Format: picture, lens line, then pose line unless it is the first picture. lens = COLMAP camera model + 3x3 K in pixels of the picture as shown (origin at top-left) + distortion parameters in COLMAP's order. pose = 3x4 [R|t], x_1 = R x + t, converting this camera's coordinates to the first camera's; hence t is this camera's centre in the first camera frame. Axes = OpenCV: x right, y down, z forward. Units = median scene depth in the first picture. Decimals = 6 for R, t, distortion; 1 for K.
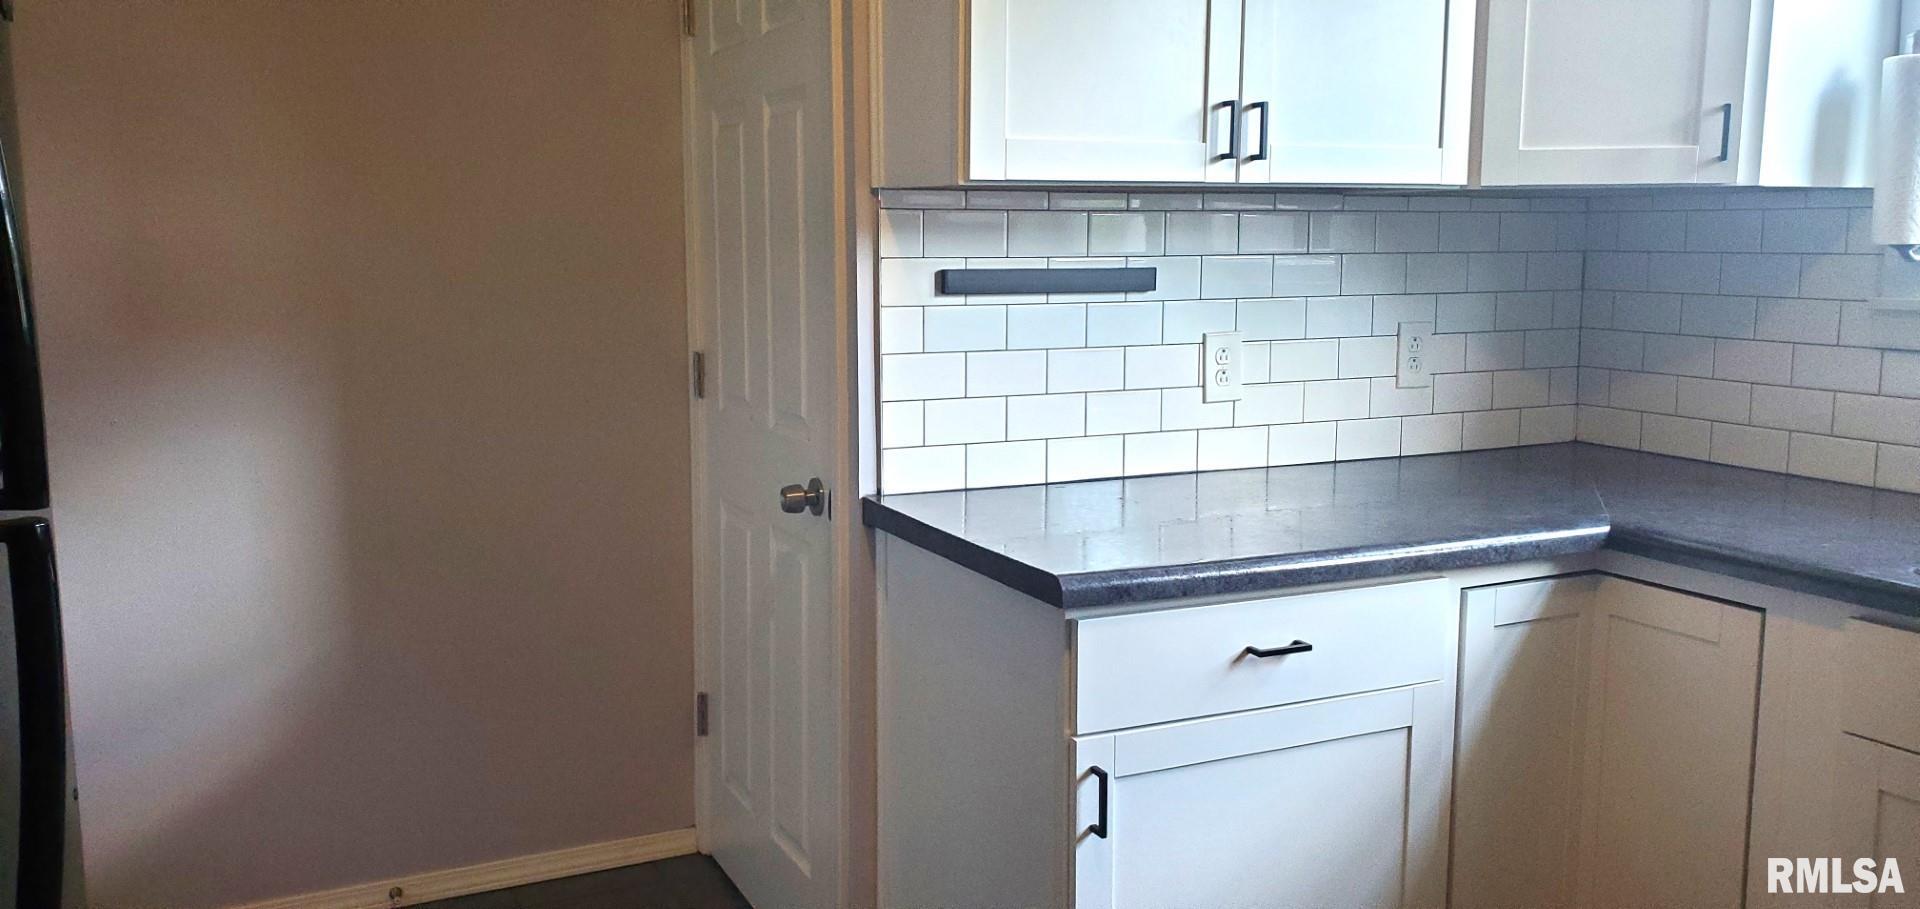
lens RADIAL K [[1501.6, 0, 954.8], [0, 1501.6, 436.9], [0, 0, 1]] dist [0.079884, -0.116389]
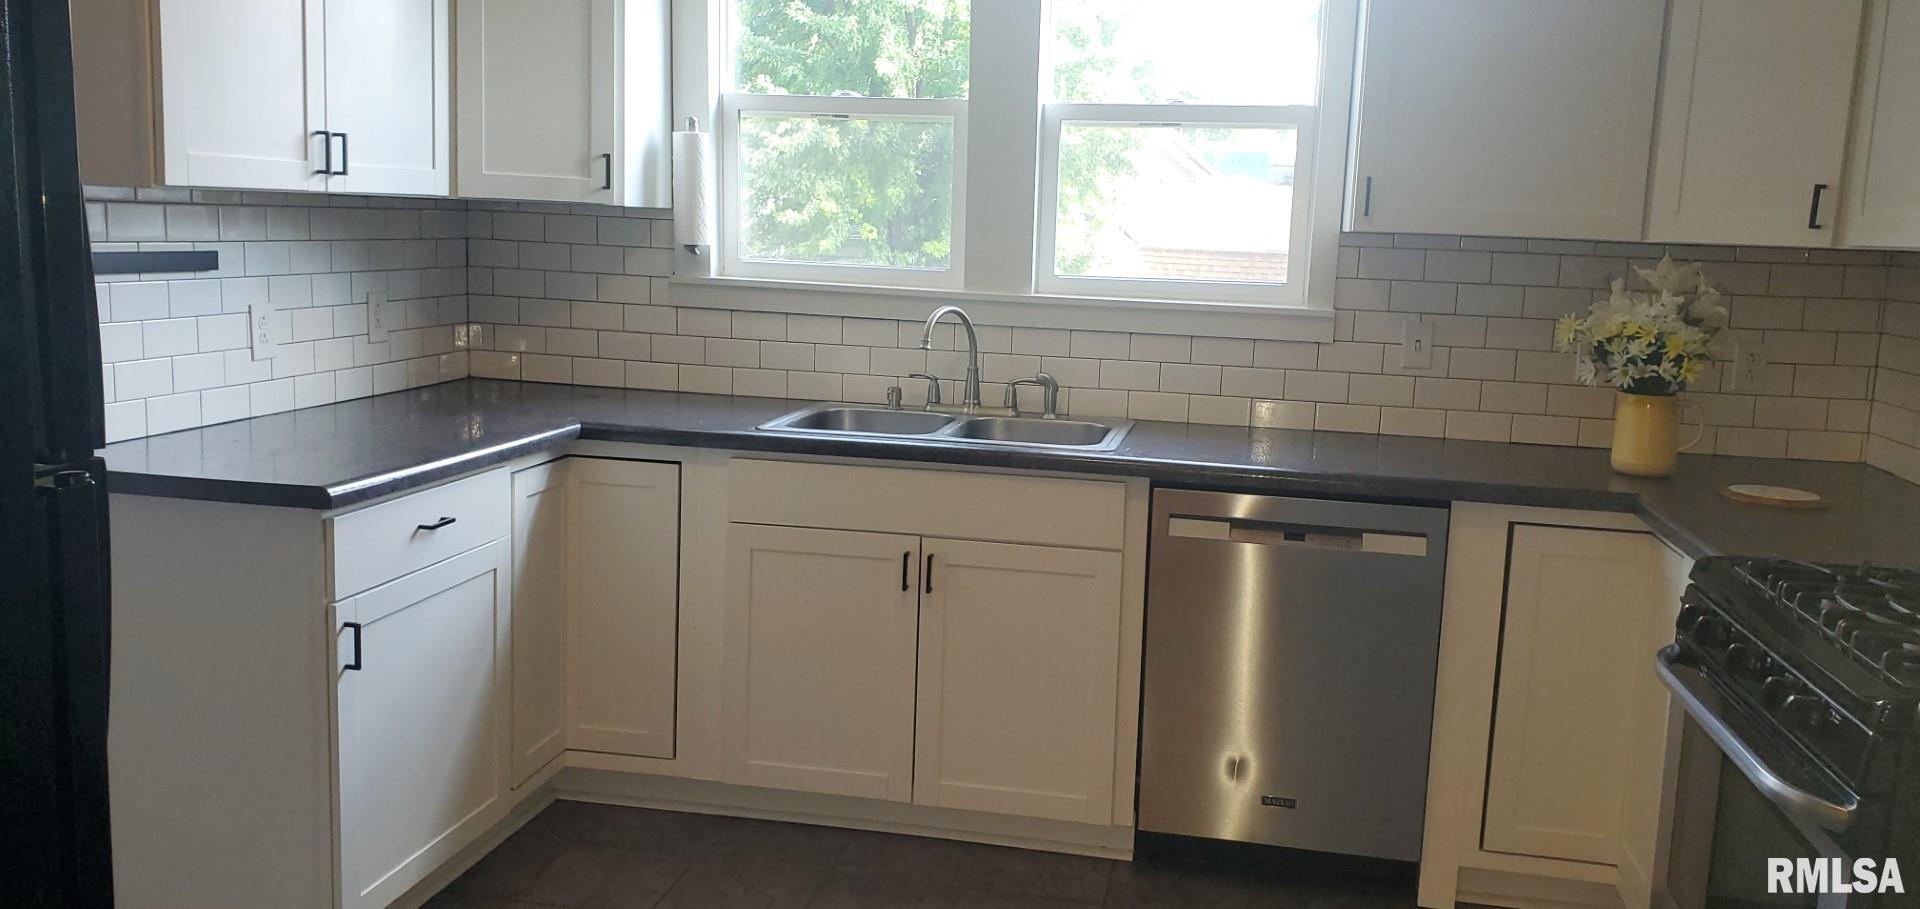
lens RADIAL K [[1501.6, 0, 947.7], [0, 1501.6, 447.4], [0, 0, 1]] dist [0.079884, -0.116389]
pose [[0.615637, -0.097680, 0.781952, -0.529002], [0.067696, 0.995175, 0.071018, -0.002323], [-0.785117, 0.009213, 0.619280, -0.247117]]
